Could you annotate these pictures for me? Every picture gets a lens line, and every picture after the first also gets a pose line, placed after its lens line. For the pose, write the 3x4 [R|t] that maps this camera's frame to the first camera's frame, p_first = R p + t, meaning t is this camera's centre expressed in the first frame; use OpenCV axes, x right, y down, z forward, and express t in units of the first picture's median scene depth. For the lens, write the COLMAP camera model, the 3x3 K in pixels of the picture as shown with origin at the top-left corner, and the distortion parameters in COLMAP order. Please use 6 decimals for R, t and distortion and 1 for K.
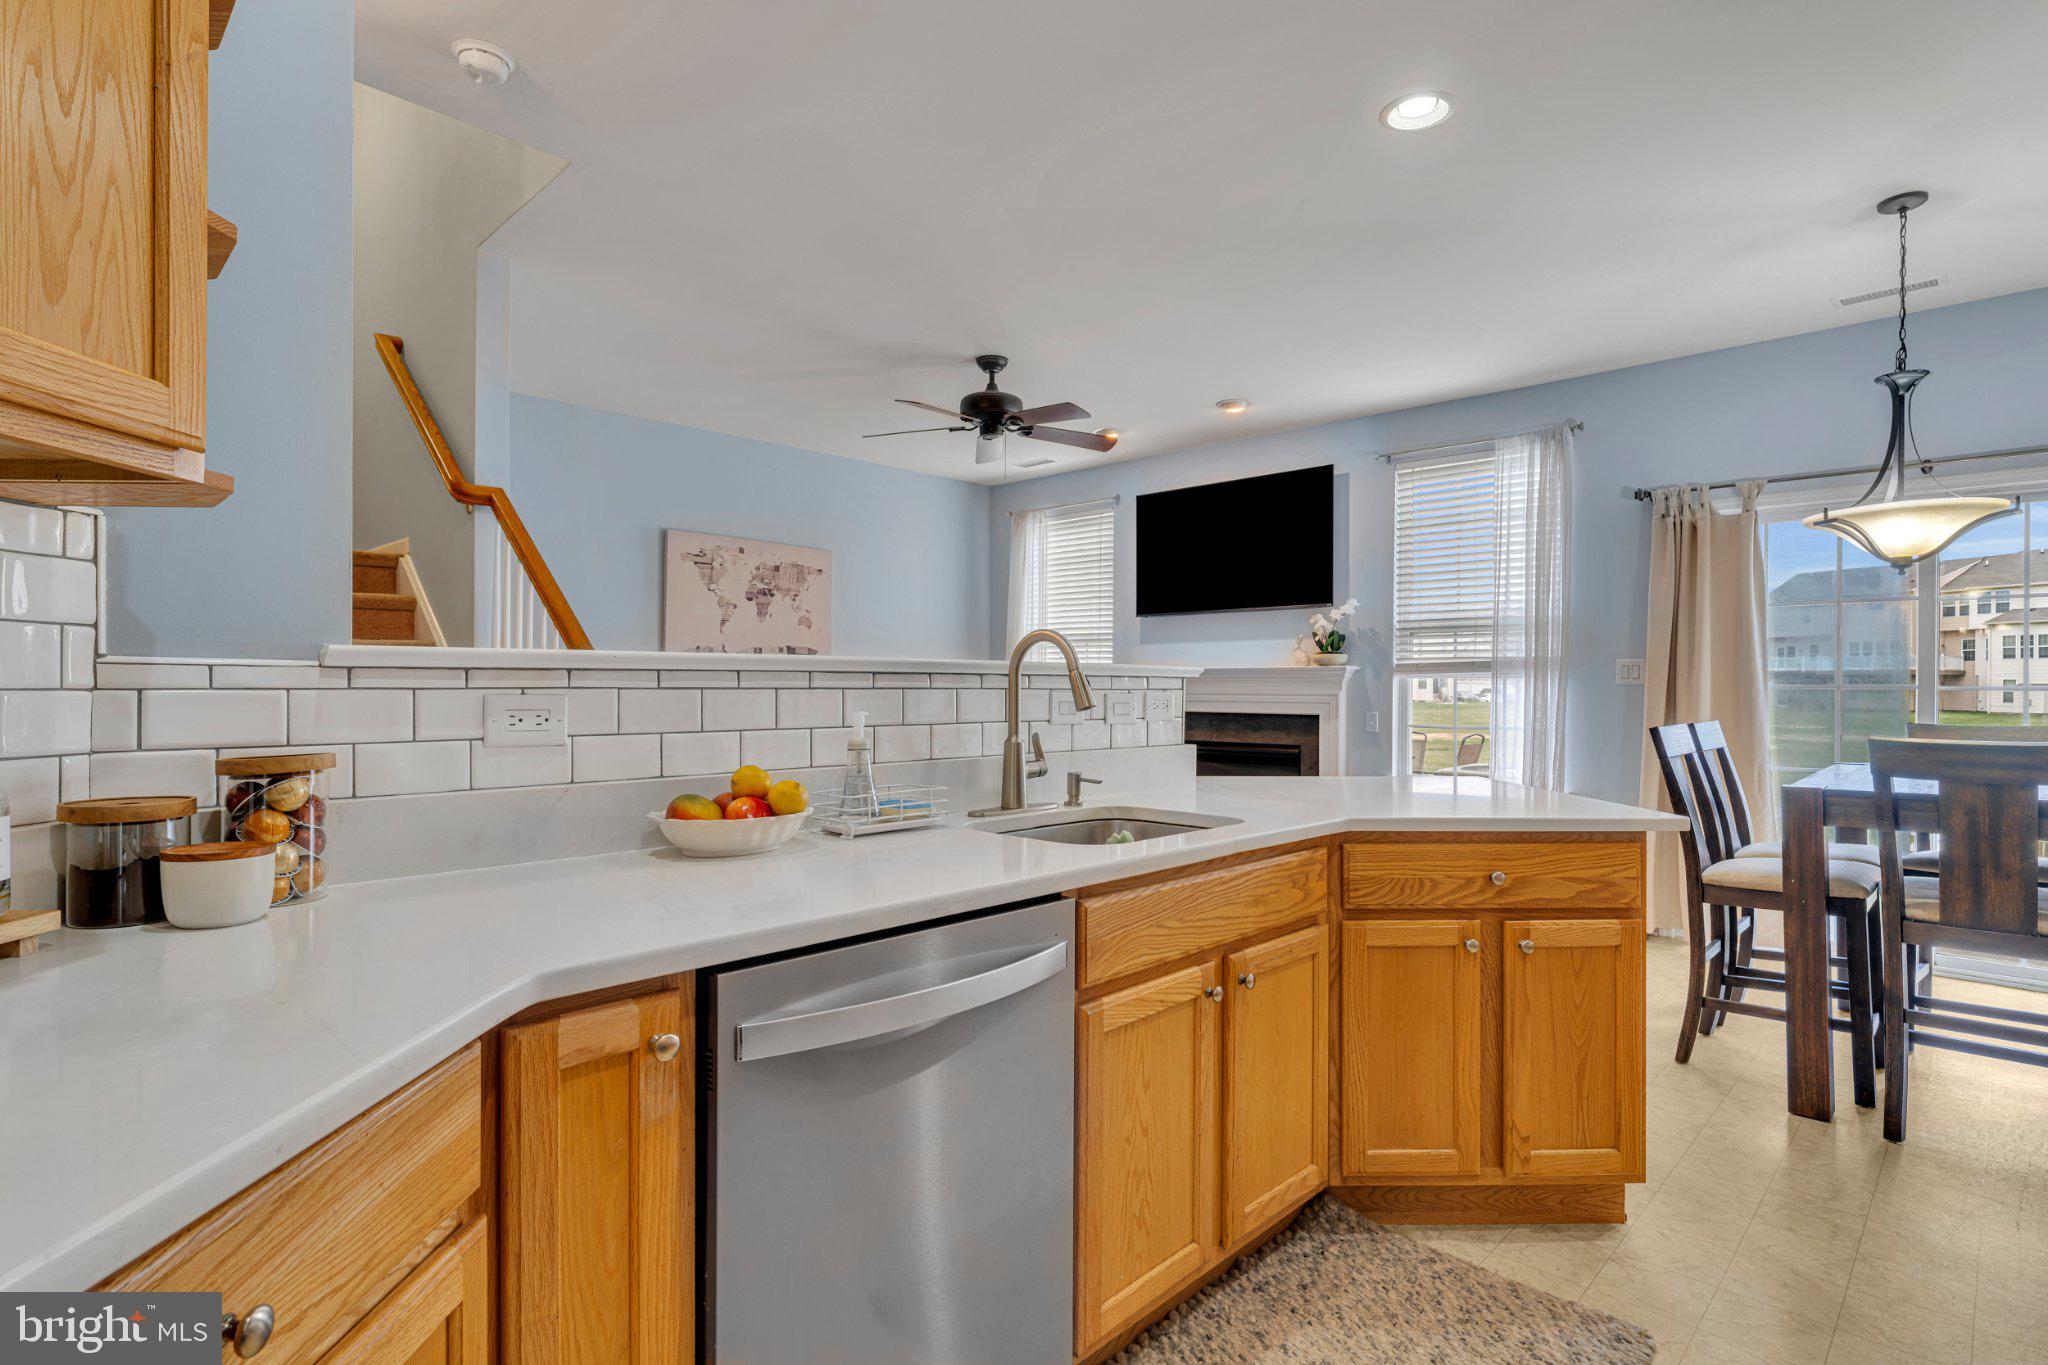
lens RADIAL K [[1032.2, 0, 1013.0], [0, 1032.2, 687.3], [0, 0, 1]] dist [-0.001709, 0.000647]
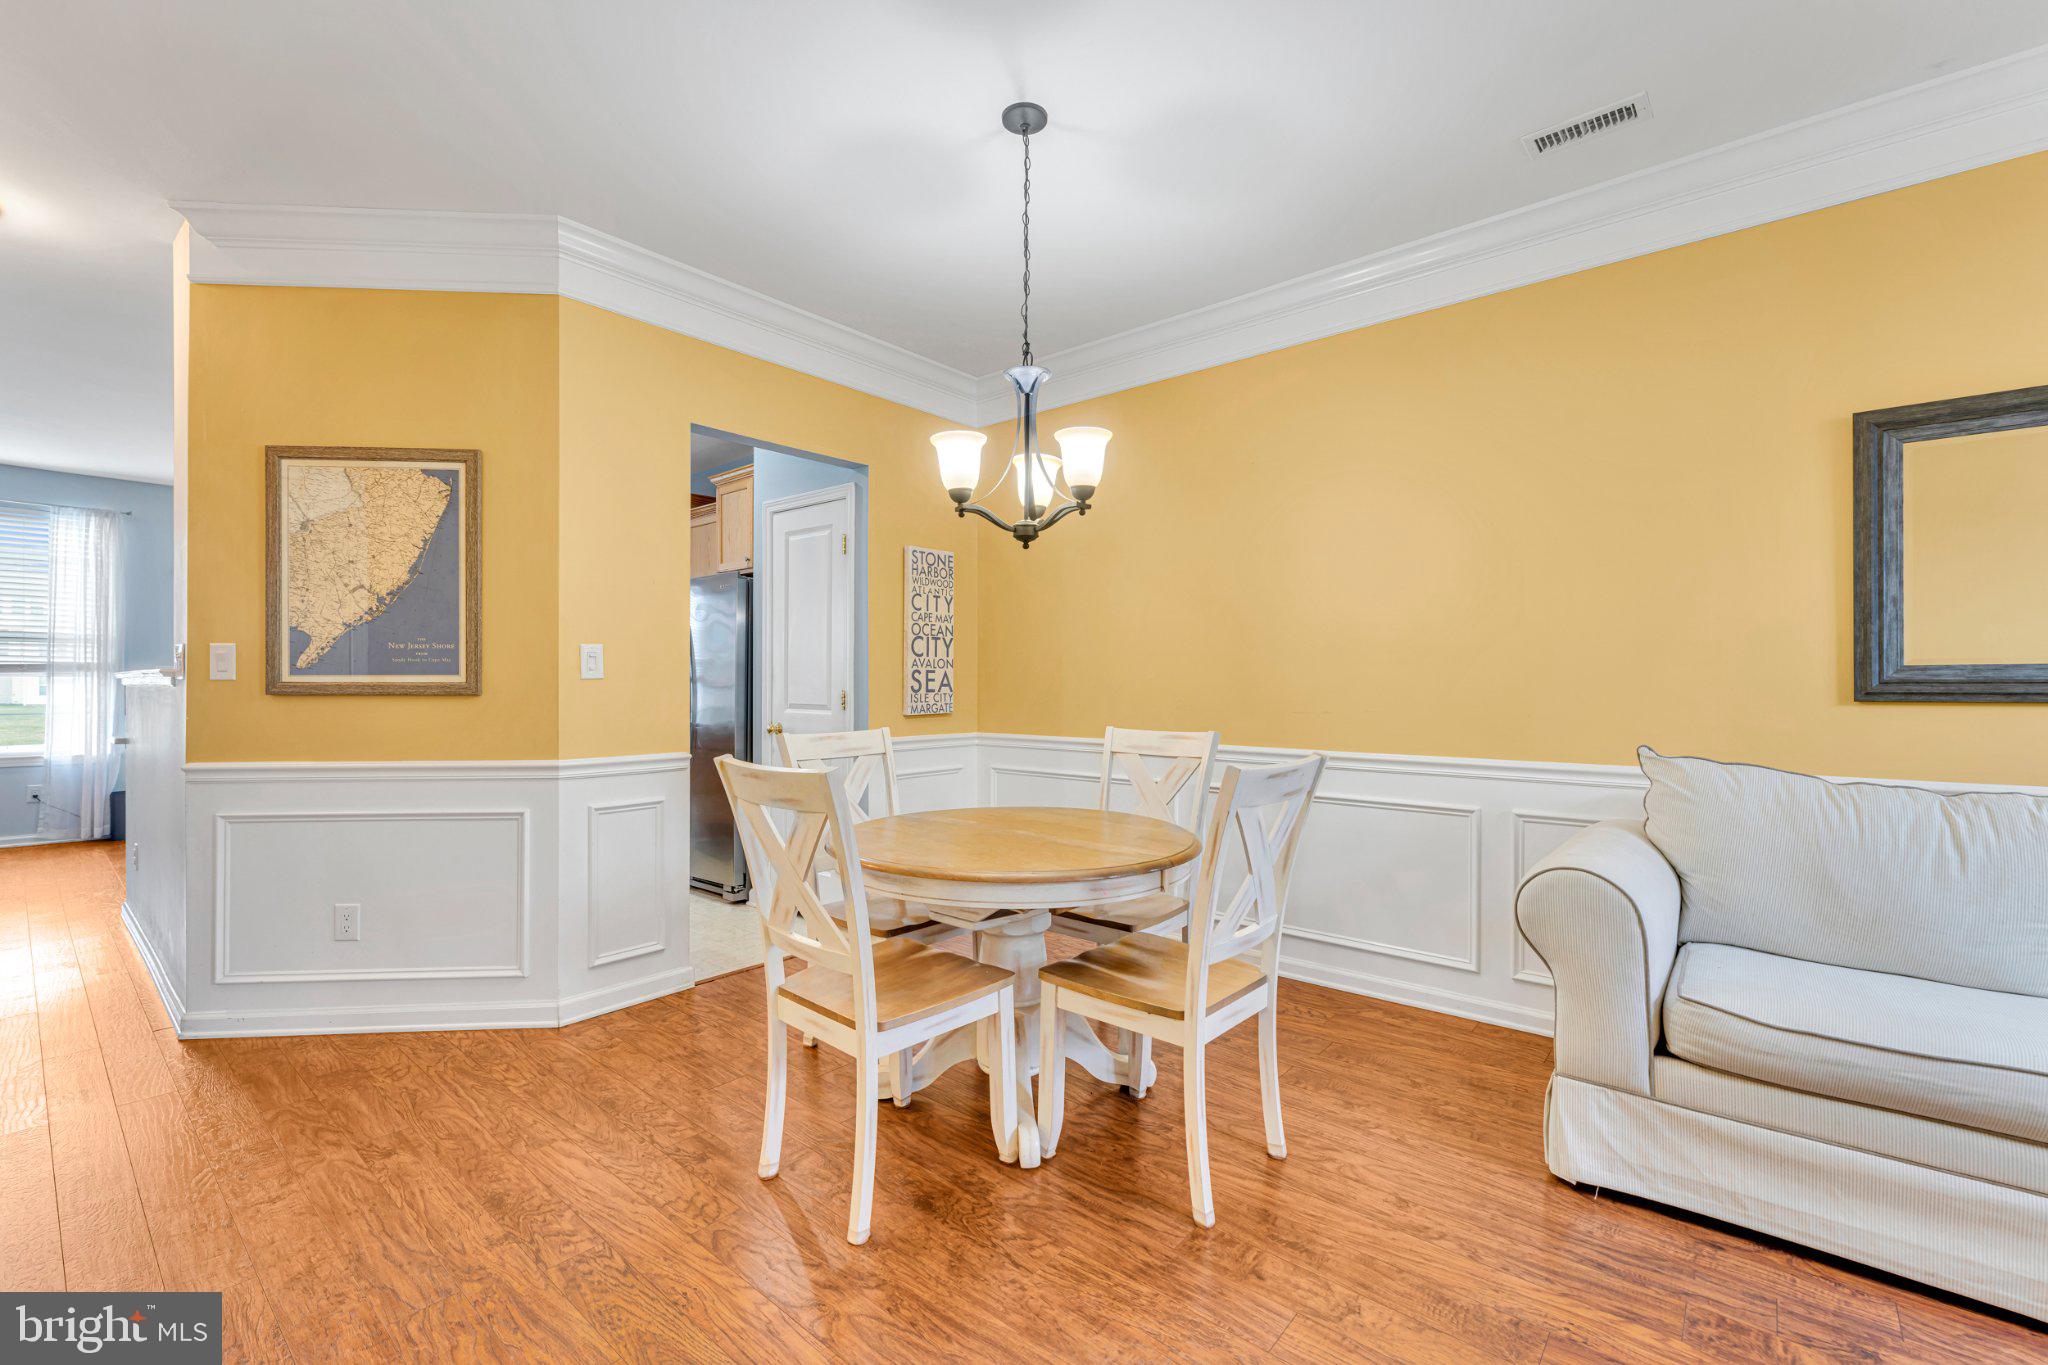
lens RADIAL K [[881.0, 0, 1041.1], [0, 881.0, 677.1], [0, 0, 1]] dist [-0.004242, 0.000241]
pose [[-0.076500, 0.000494, 0.997069, -0.927849], [0.002973, 0.999996, -0.000268, -0.004664], [-0.997065, 0.002944, -0.076501, -0.275988]]
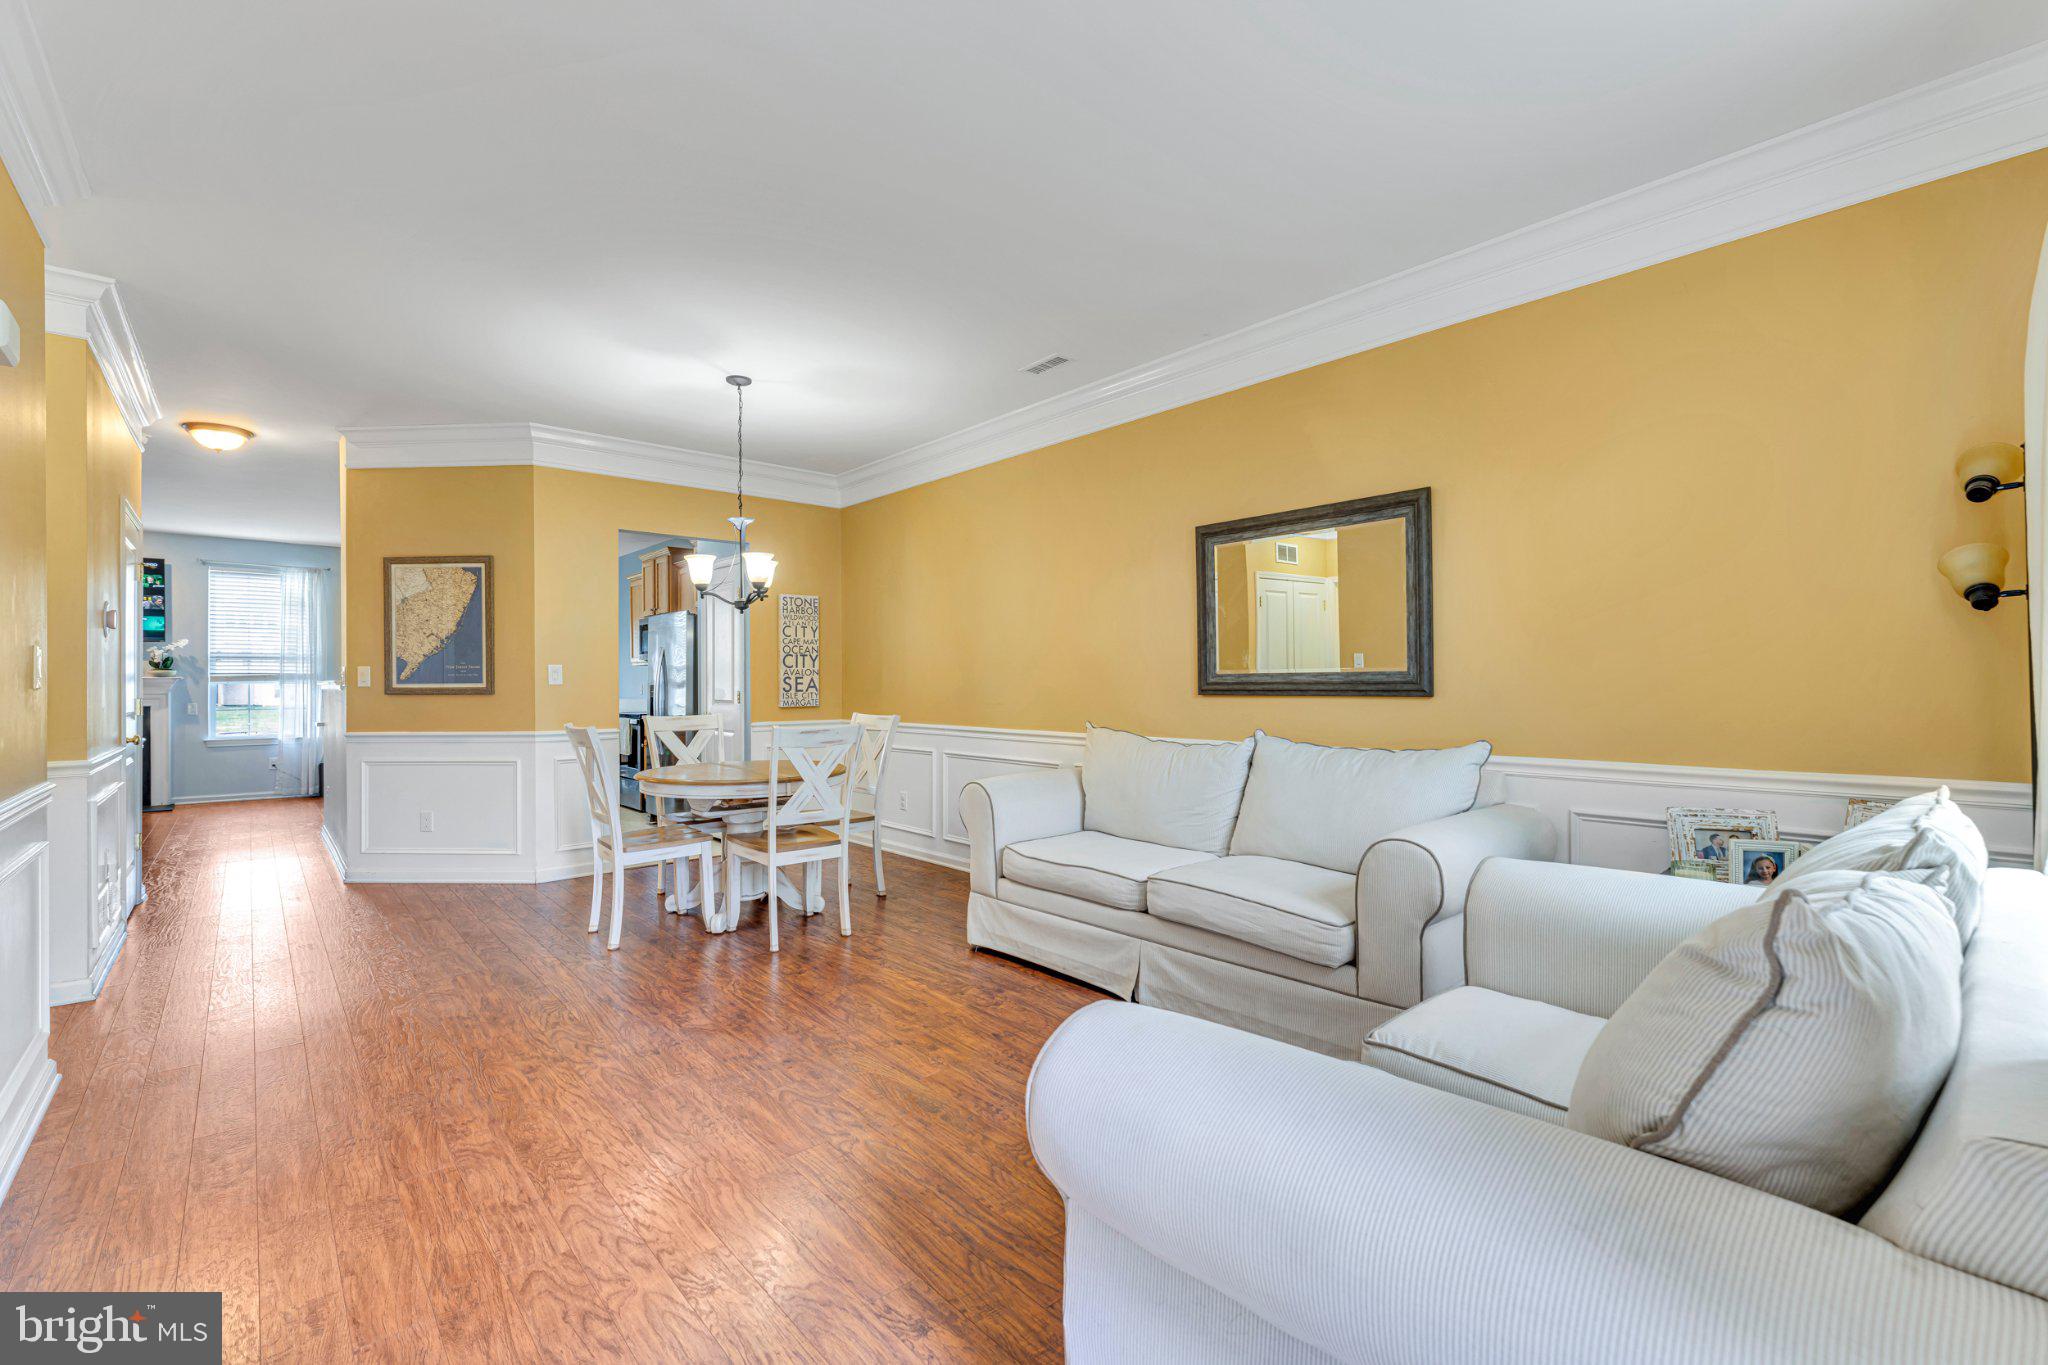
lens RADIAL K [[881.0, 0, 1029.9], [0, 881.0, 678.3], [0, 0, 1]] dist [-0.004242, 0.000241]
pose [[0.064887, -0.001399, 0.997892, -1.348684], [0.008973, 0.999959, 0.000818, -0.008365], [-0.997852, 0.008901, 0.064897, -0.685813]]
